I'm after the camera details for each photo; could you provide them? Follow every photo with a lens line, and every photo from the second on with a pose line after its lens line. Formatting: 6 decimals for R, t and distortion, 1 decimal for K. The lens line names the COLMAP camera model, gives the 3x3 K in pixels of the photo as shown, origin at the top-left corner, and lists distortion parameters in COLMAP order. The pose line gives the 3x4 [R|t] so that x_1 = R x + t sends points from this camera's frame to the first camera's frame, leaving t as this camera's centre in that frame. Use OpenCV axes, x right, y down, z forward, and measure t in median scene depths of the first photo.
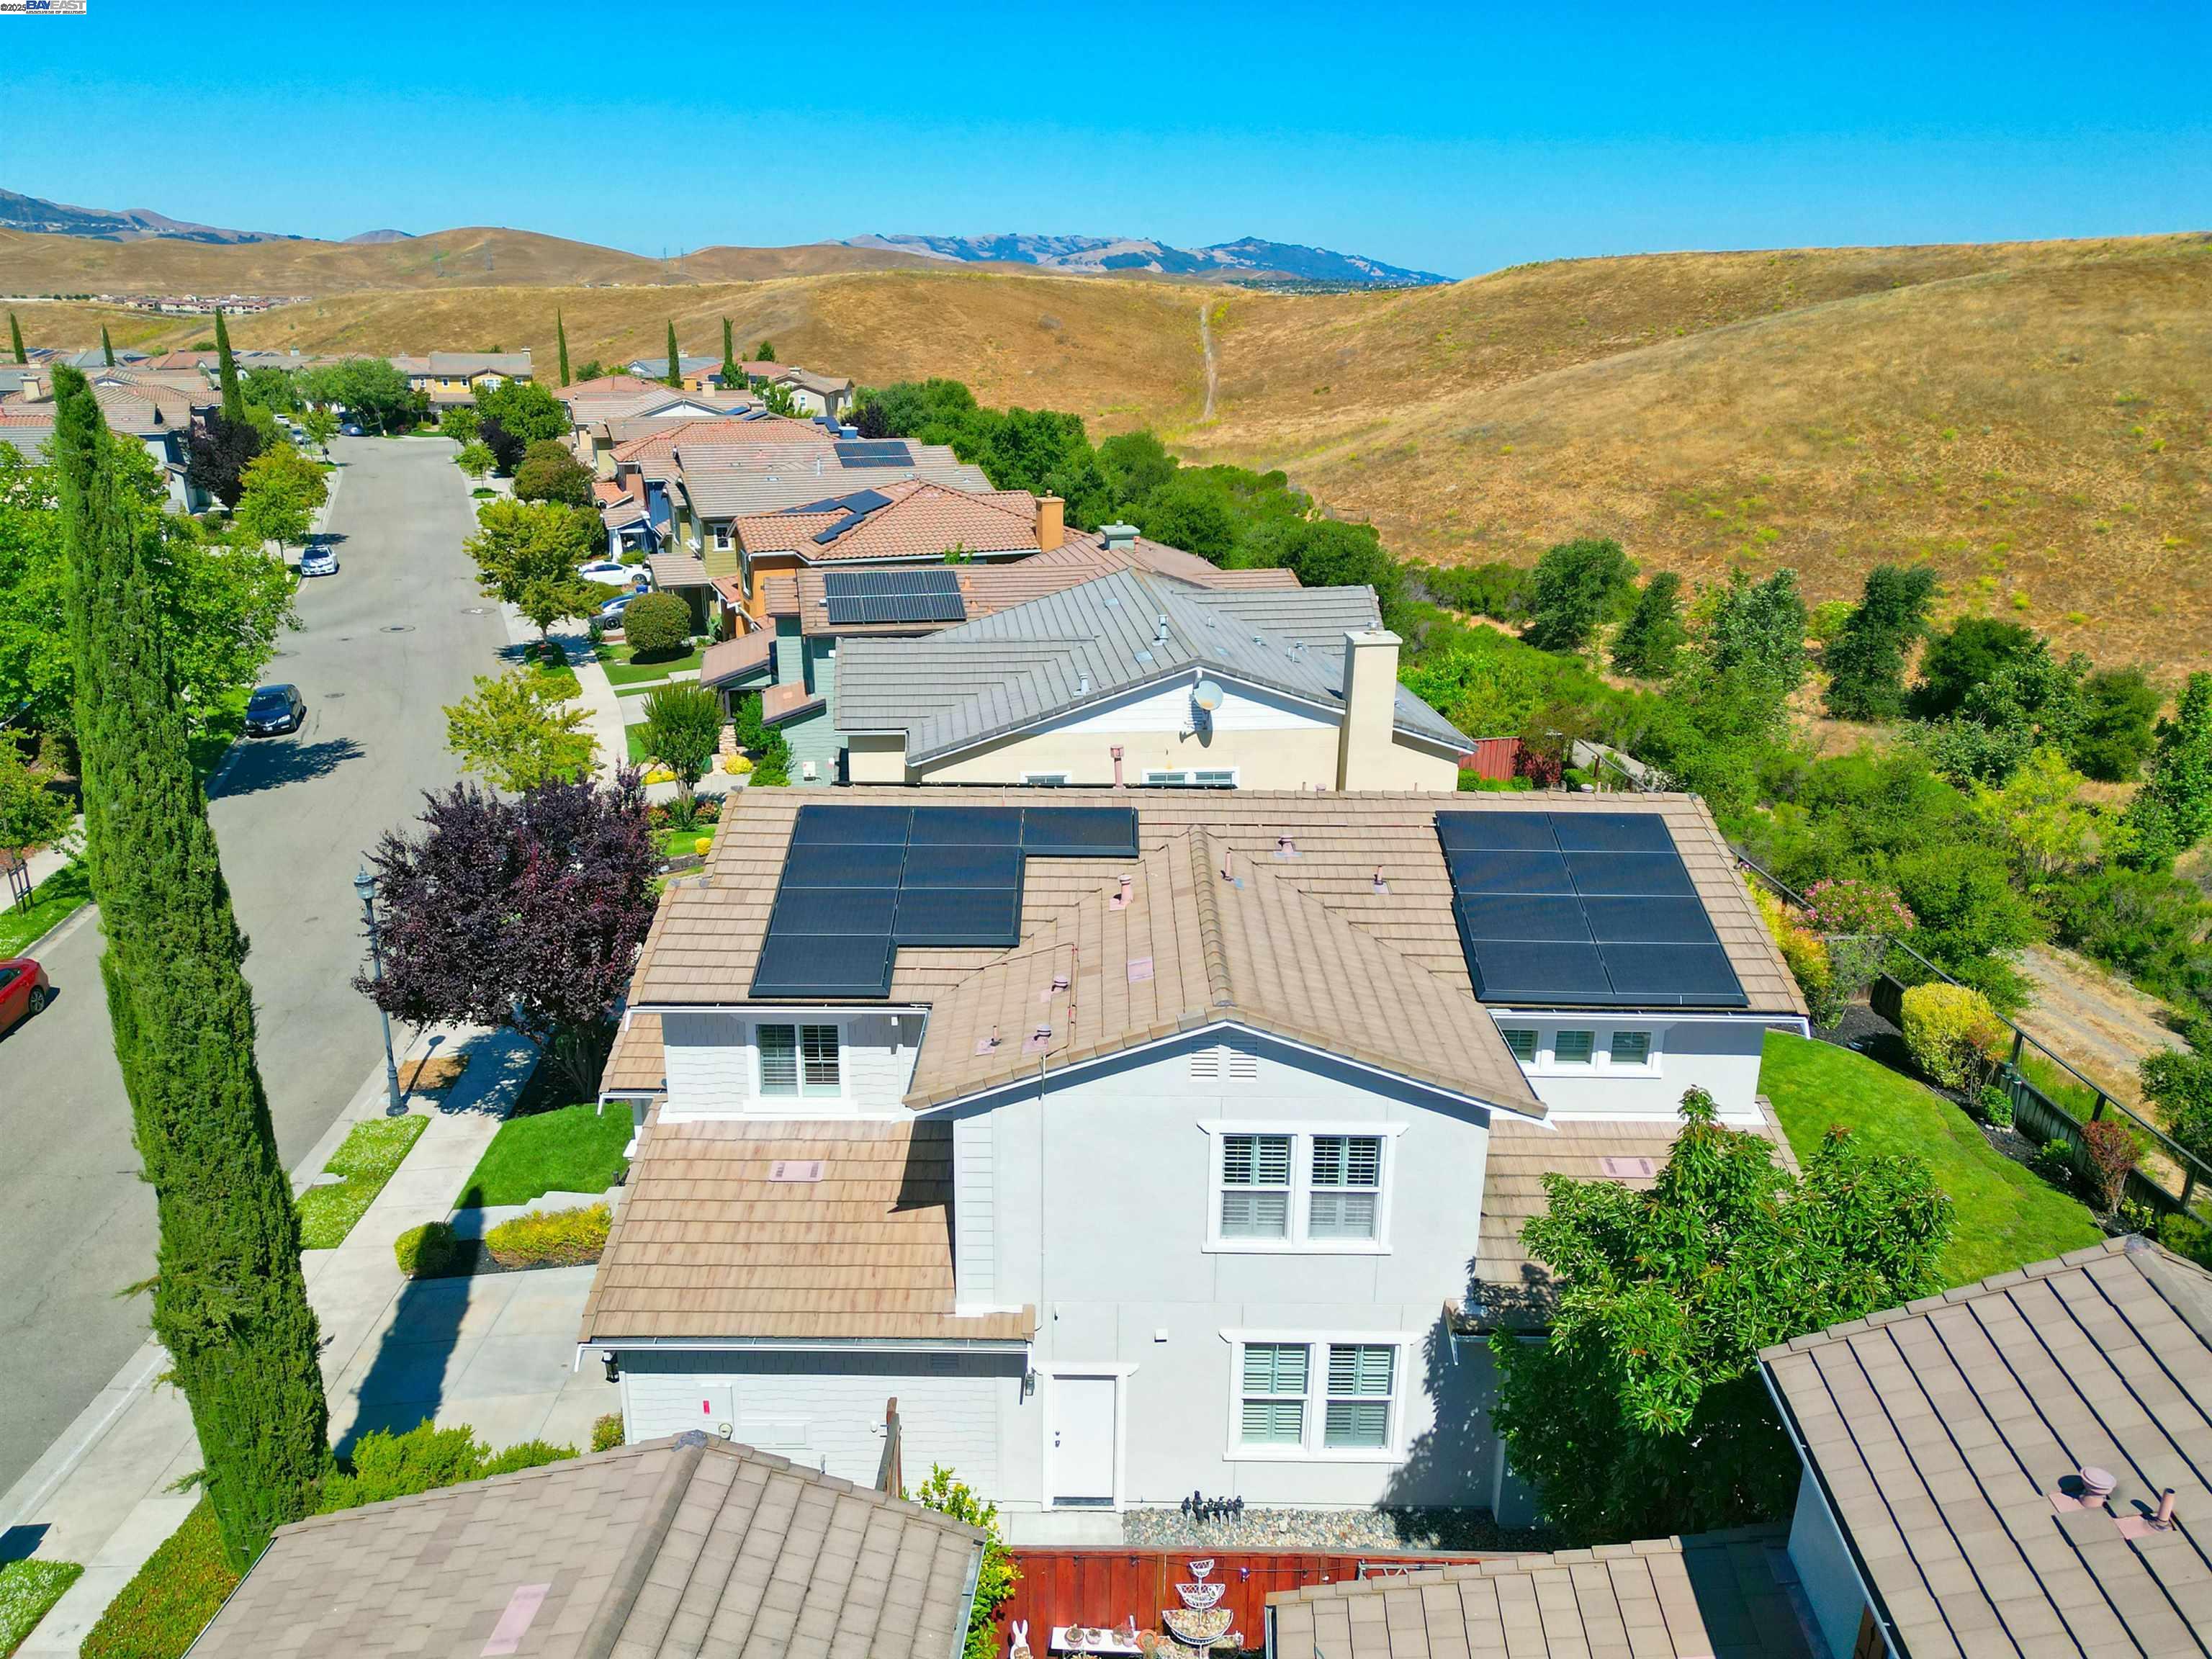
lens RADIAL K [[1597.5, 0, 1101.1], [0, 1597.5, 837.0], [0, 0, 1]] dist [0.075852, -0.057666]
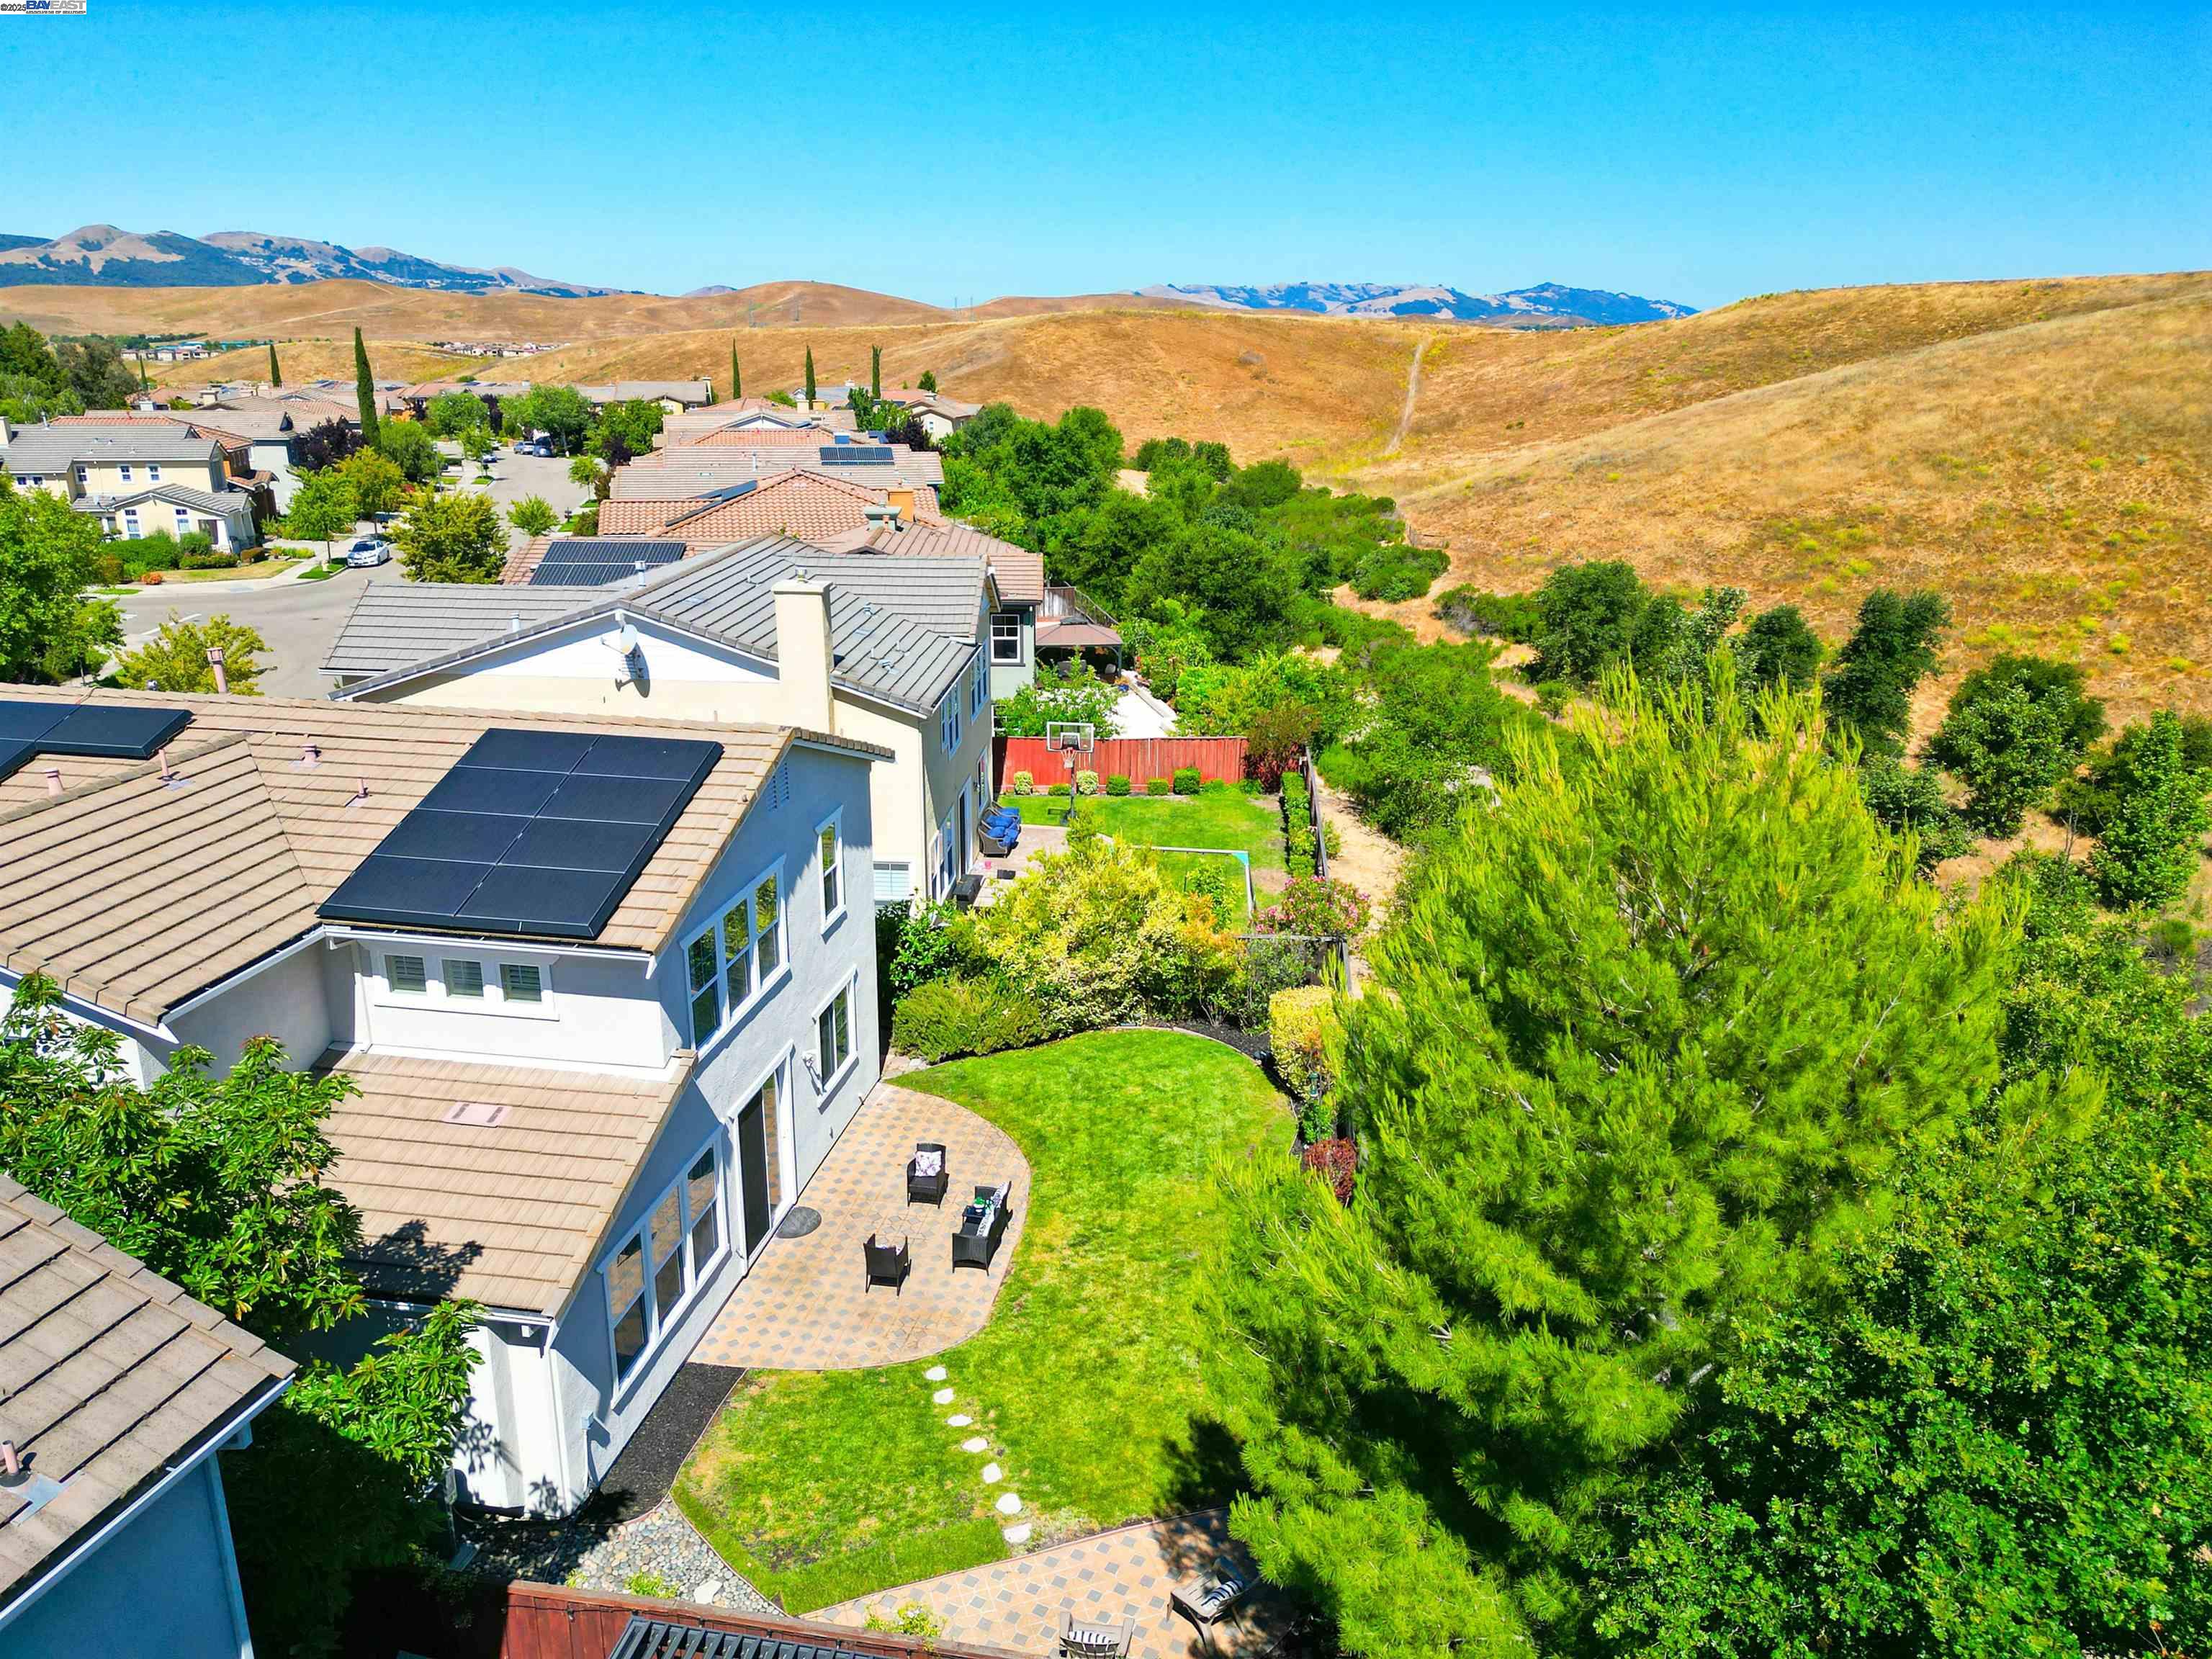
lens RADIAL K [[1597.5, 0, 1090.5], [0, 1597.5, 838.6], [0, 0, 1]] dist [0.075852, -0.057666]
pose [[0.984606, 0.052828, -0.166616, 0.132376], [-0.057120, 0.998145, -0.021068, 0.008781], [0.165194, 0.030261, 0.985797, 0.028861]]
